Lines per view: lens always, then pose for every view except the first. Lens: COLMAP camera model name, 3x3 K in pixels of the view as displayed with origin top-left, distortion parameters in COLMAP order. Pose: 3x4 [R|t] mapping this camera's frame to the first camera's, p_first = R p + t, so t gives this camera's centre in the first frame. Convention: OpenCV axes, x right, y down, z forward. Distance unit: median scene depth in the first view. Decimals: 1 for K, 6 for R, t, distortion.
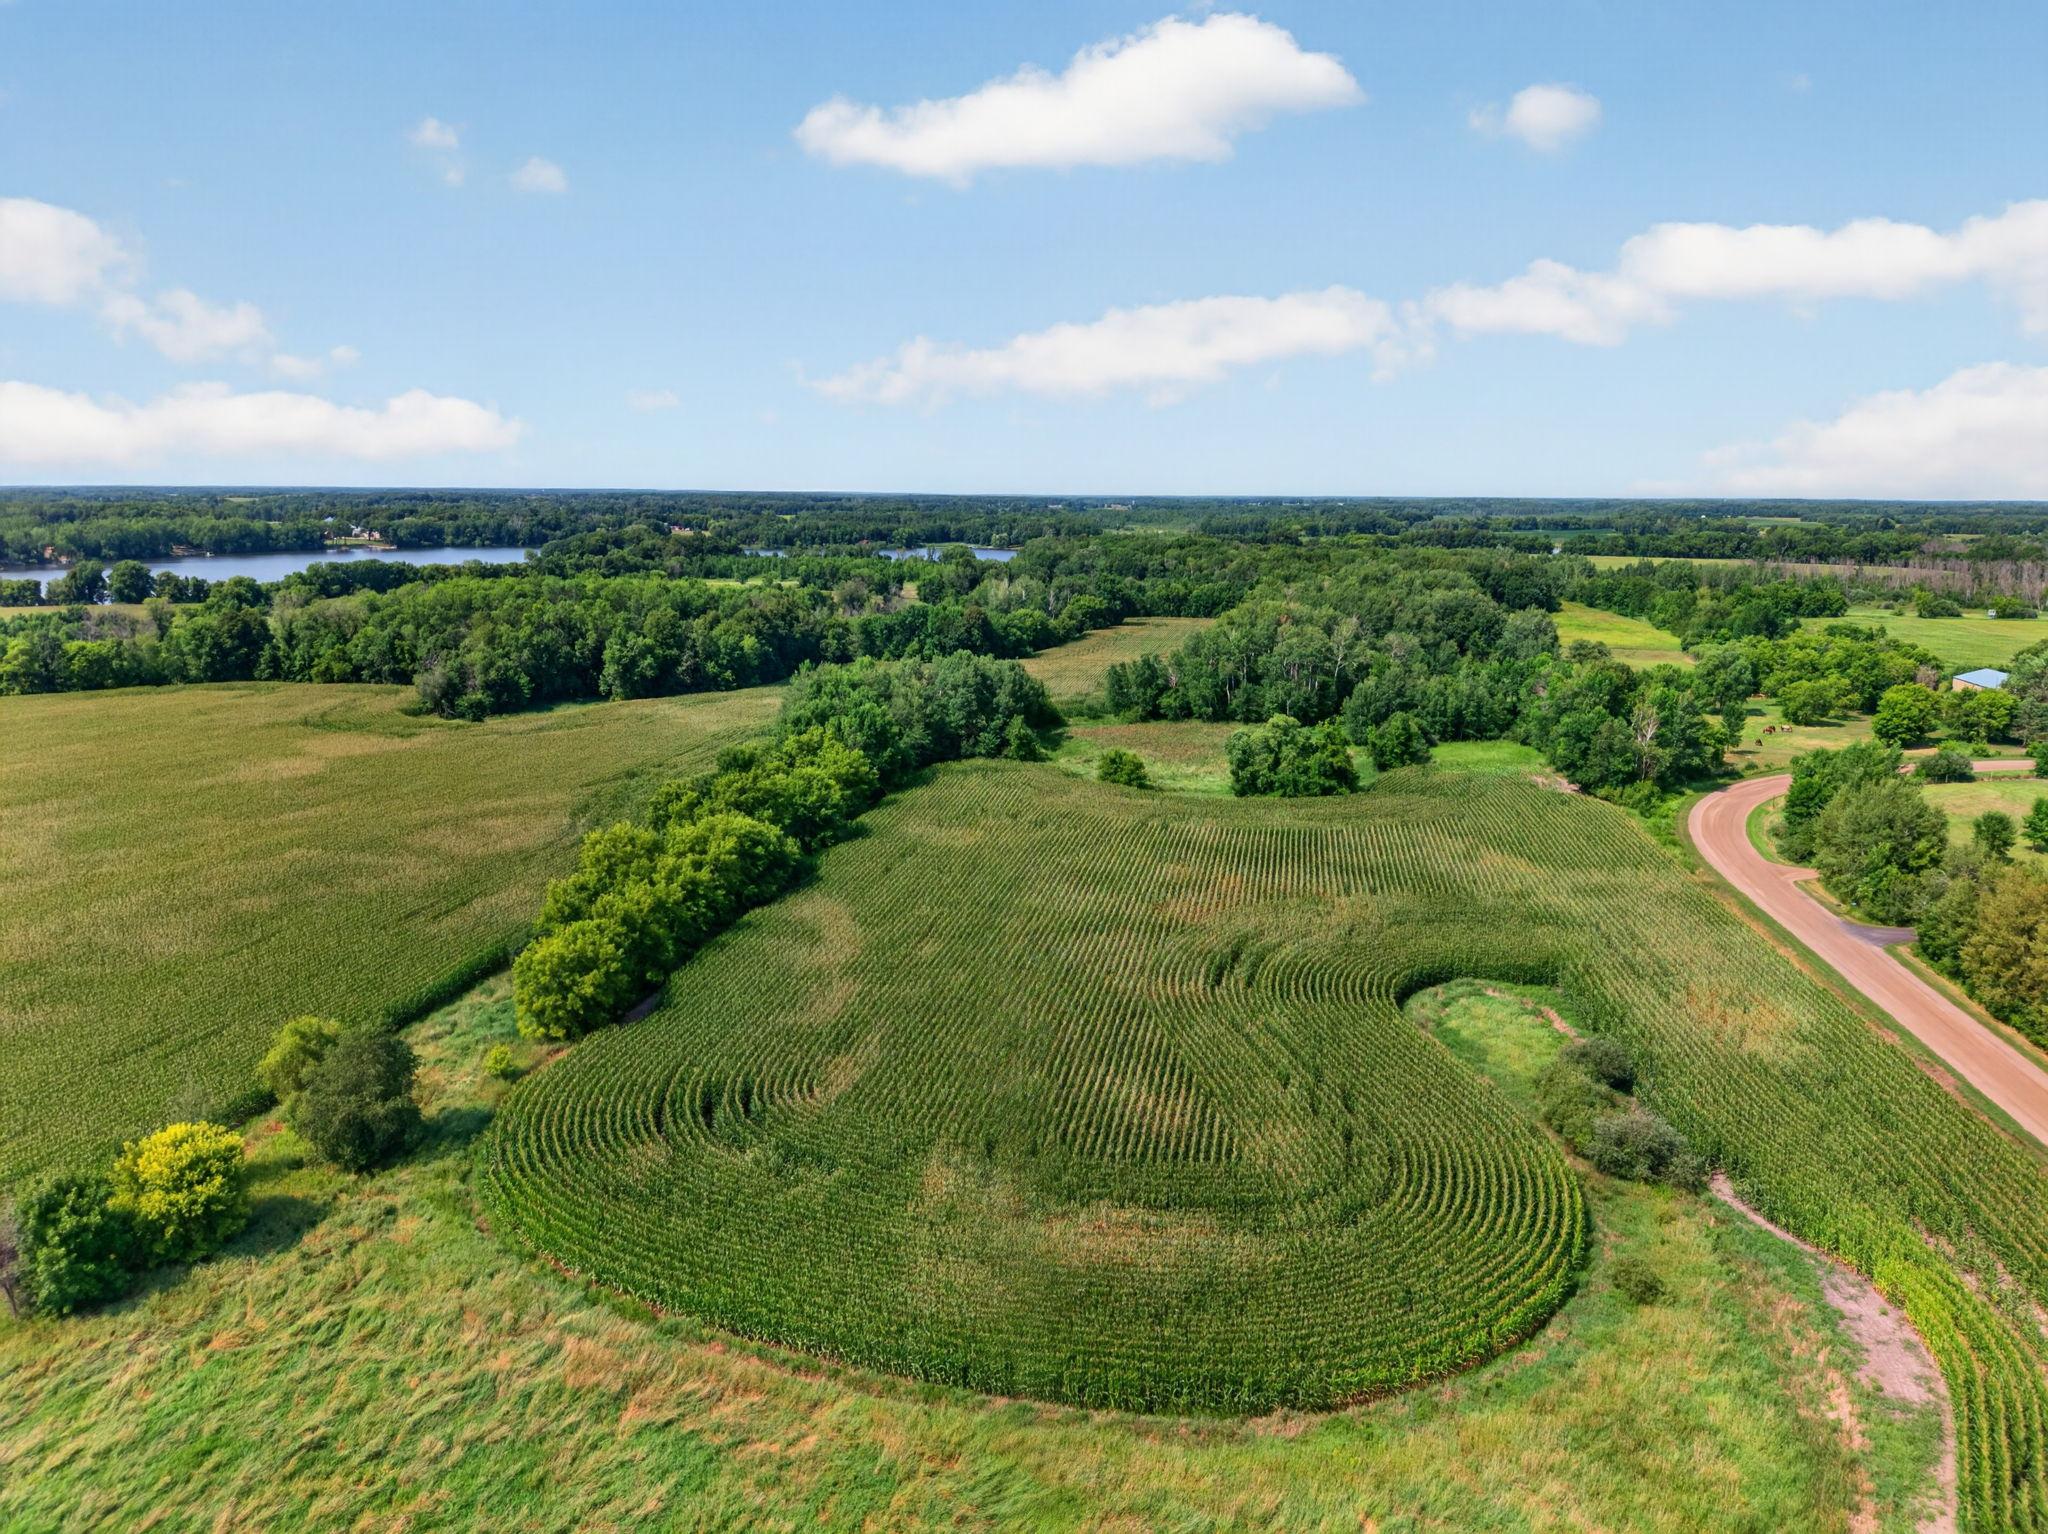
lens RADIAL K [[1358.2, 0, 1016.5], [0, 1358.2, 777.3], [0, 0, 1]] dist [0.031271, -0.037241]
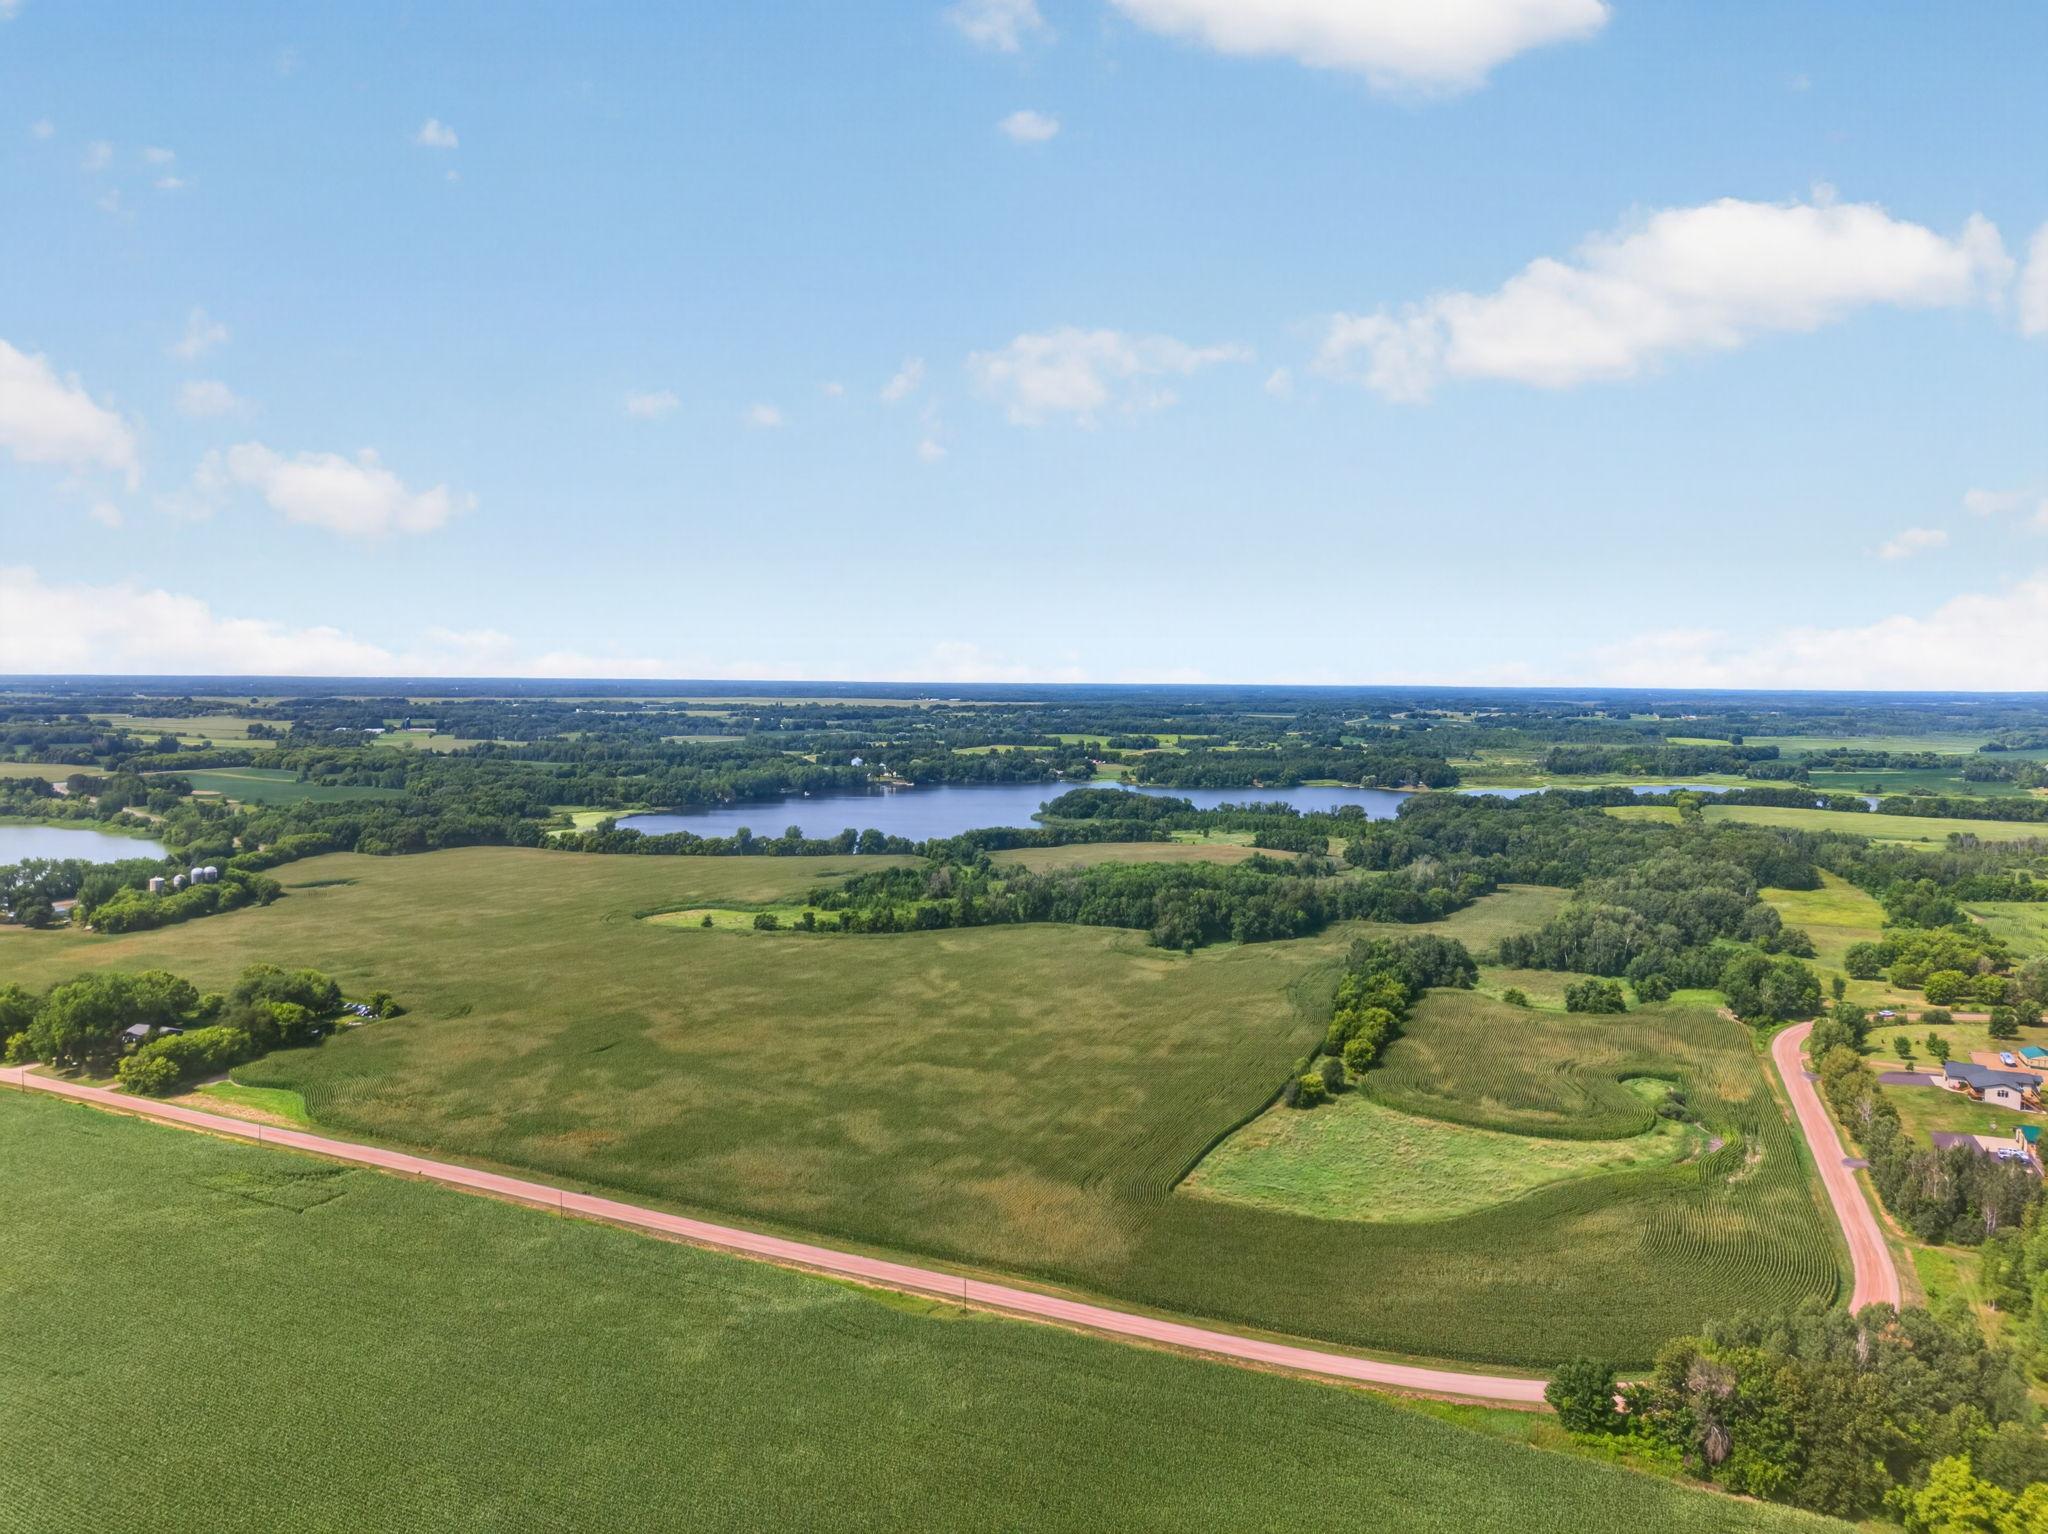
lens RADIAL K [[1358.2, 0, 1029.2], [0, 1358.2, 761.2], [0, 0, 1]] dist [0.031271, -0.037241]
pose [[0.973771, 0.013938, -0.227102, -0.144806], [-0.047305, 0.988713, -0.142156, -0.023222], [0.222557, 0.149171, 0.963440, -1.039520]]
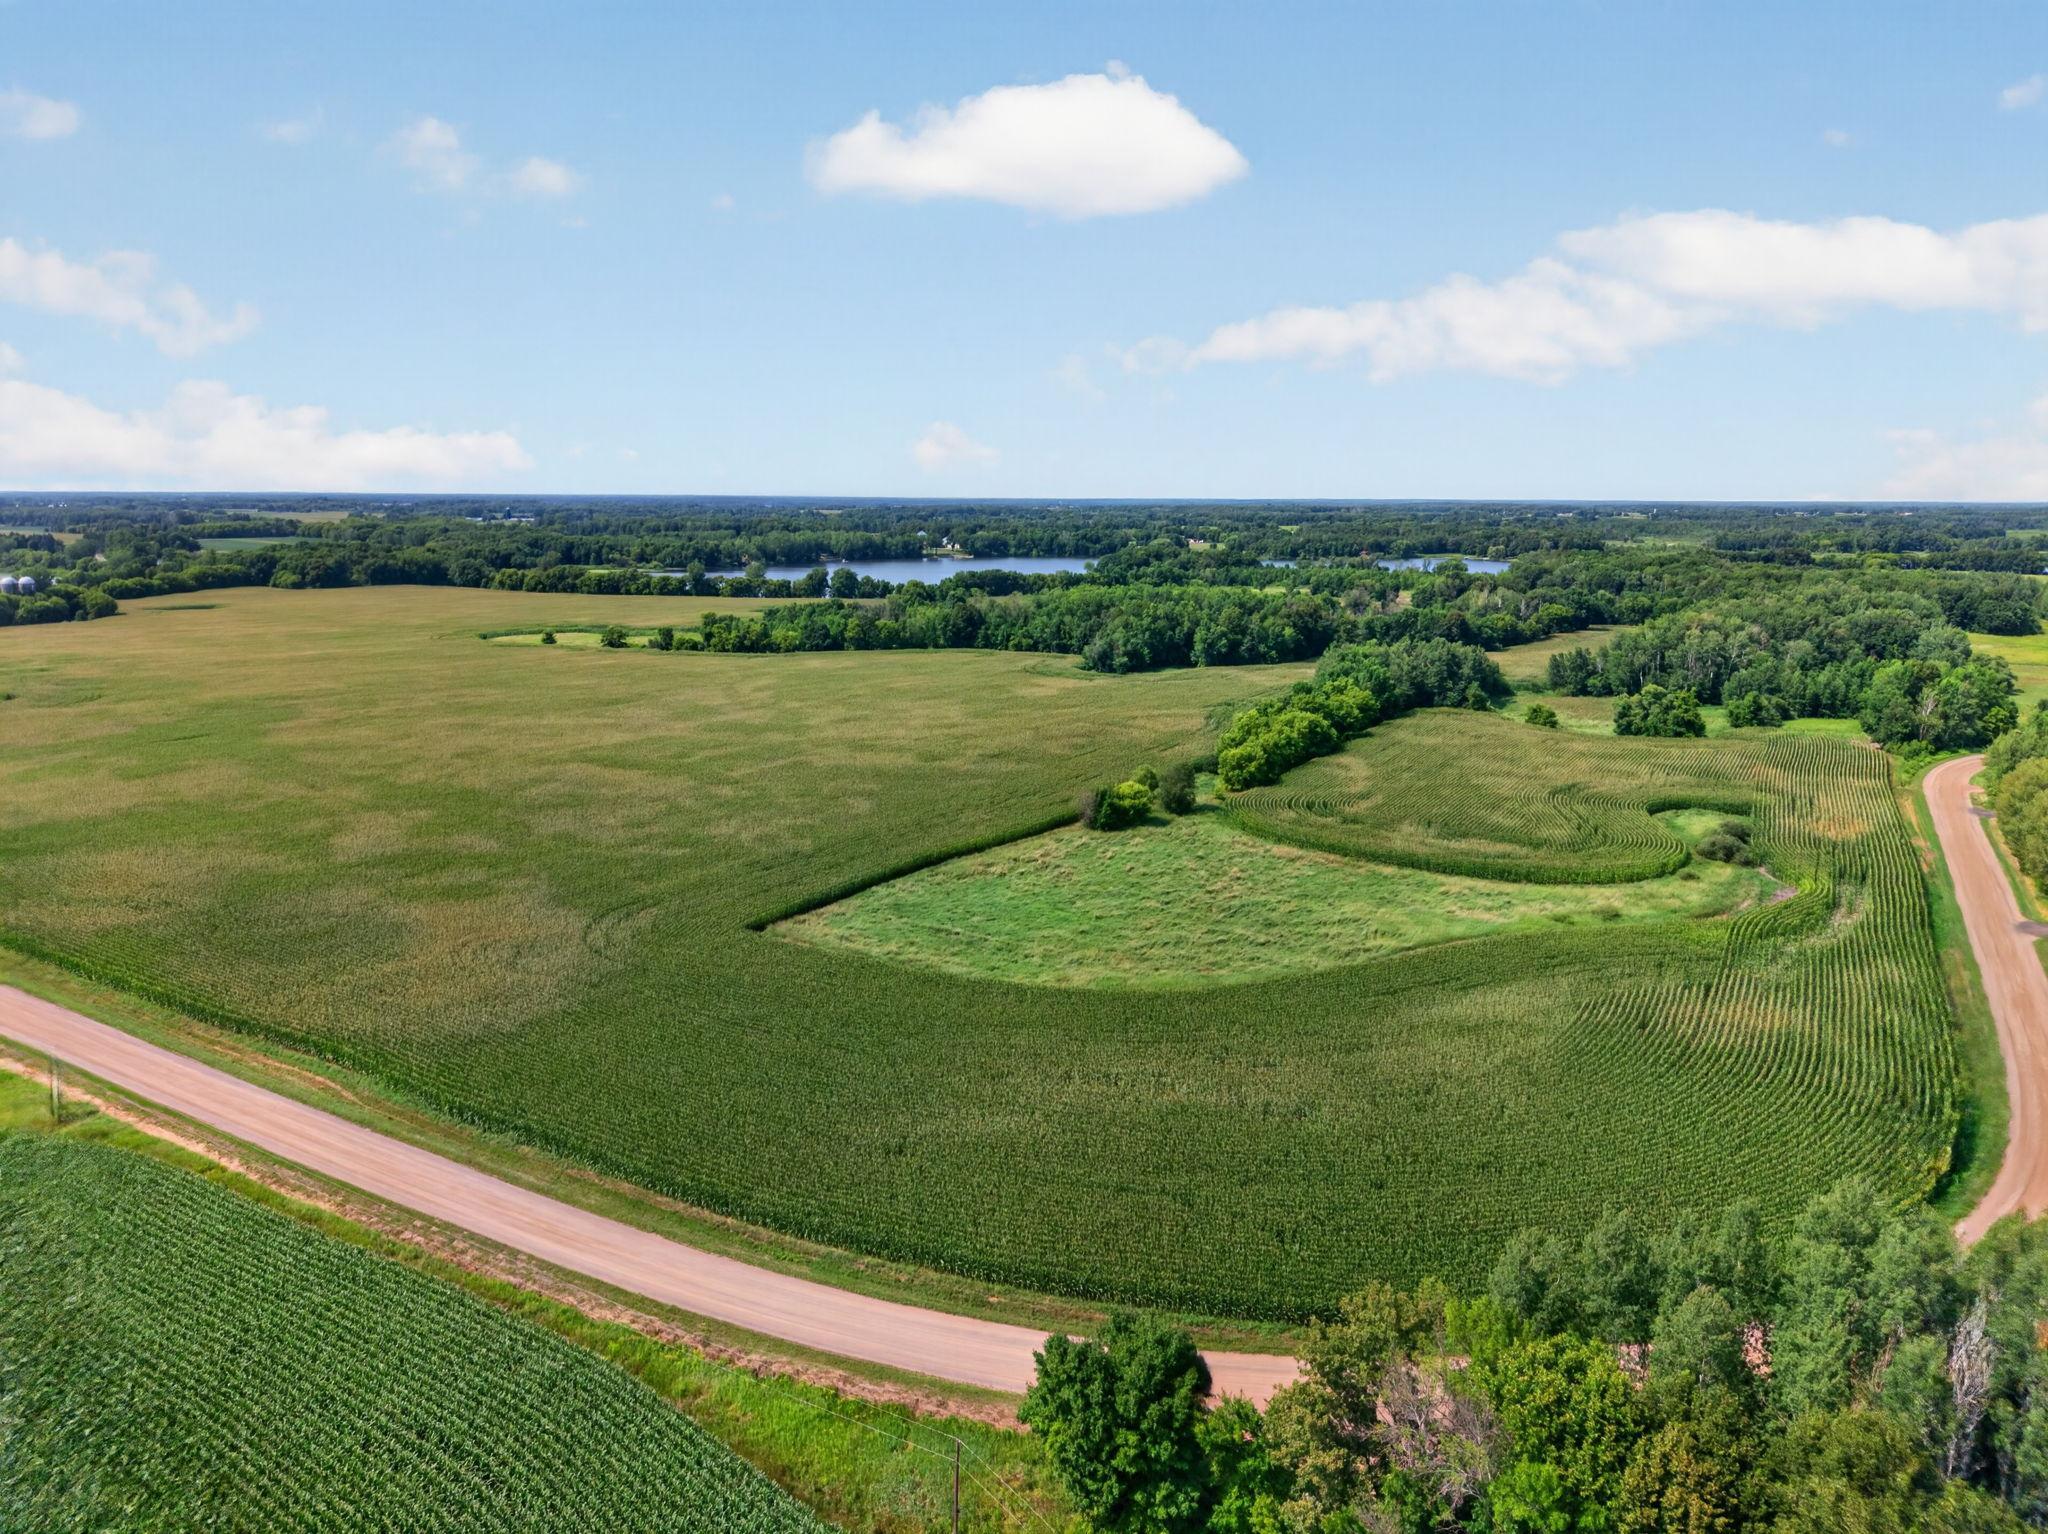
lens RADIAL K [[1358.2, 0, 1019.7], [0, 1358.2, 754.1], [0, 0, 1]] dist [0.031271, -0.037241]
pose [[0.939027, 0.059478, -0.338659, 0.036380], [-0.066556, 0.997739, -0.009312, 0.068169], [0.337340, 0.031284, 0.940863, -0.497941]]
